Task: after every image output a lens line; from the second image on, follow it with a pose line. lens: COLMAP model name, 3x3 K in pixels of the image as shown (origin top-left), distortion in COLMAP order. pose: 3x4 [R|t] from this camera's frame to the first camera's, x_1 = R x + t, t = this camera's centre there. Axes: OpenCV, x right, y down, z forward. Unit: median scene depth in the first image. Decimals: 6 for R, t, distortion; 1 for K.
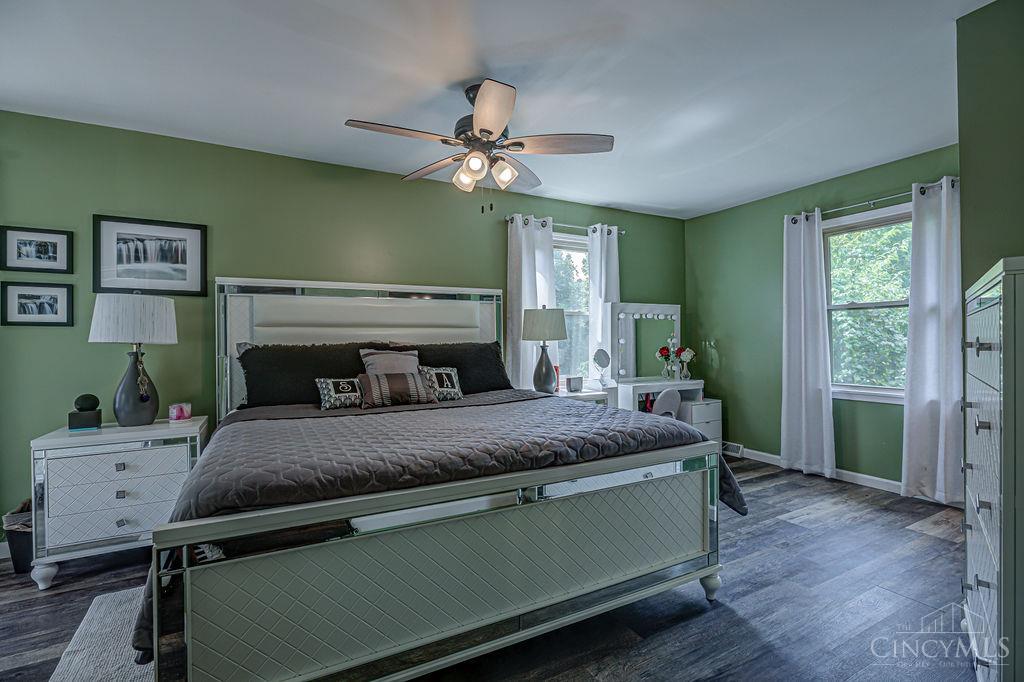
lens RADIAL K [[468.2, 0, 509.4], [0, 468.2, 342.8], [0, 0, 1]] dist [-0.010797, 0.002667]
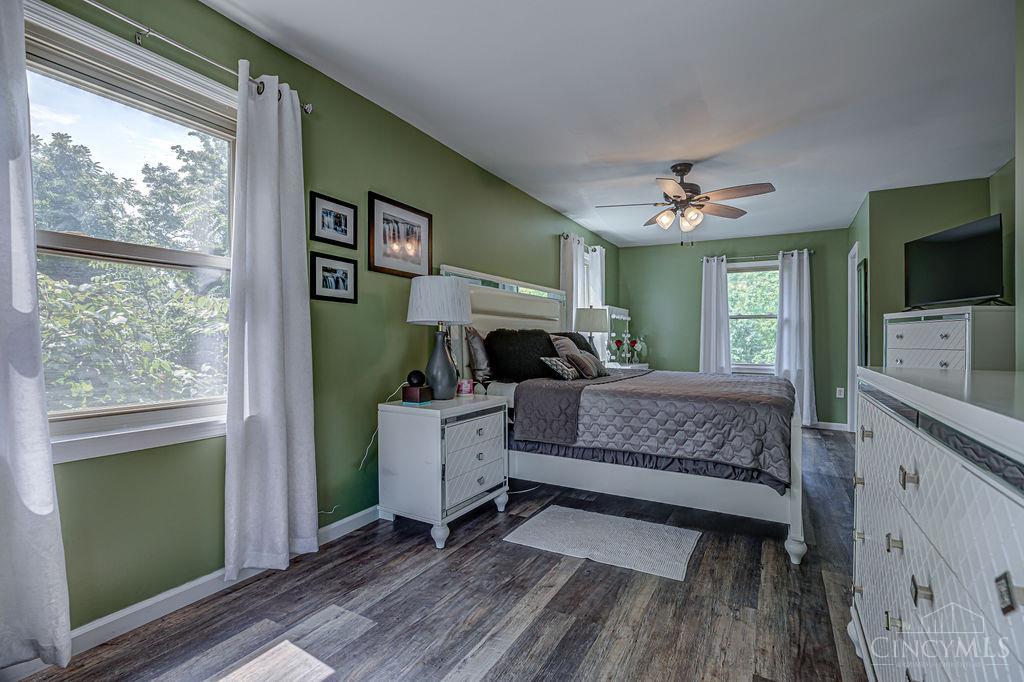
lens RADIAL K [[468.2, 0, 517.2], [0, 468.2, 343.4], [0, 0, 1]] dist [-0.010797, 0.002667]
pose [[0.850920, 0.012649, 0.525142, -1.169684], [-0.013998, 0.999901, -0.001401, 0.045214], [-0.525108, -0.006159, 0.851013, -0.012184]]
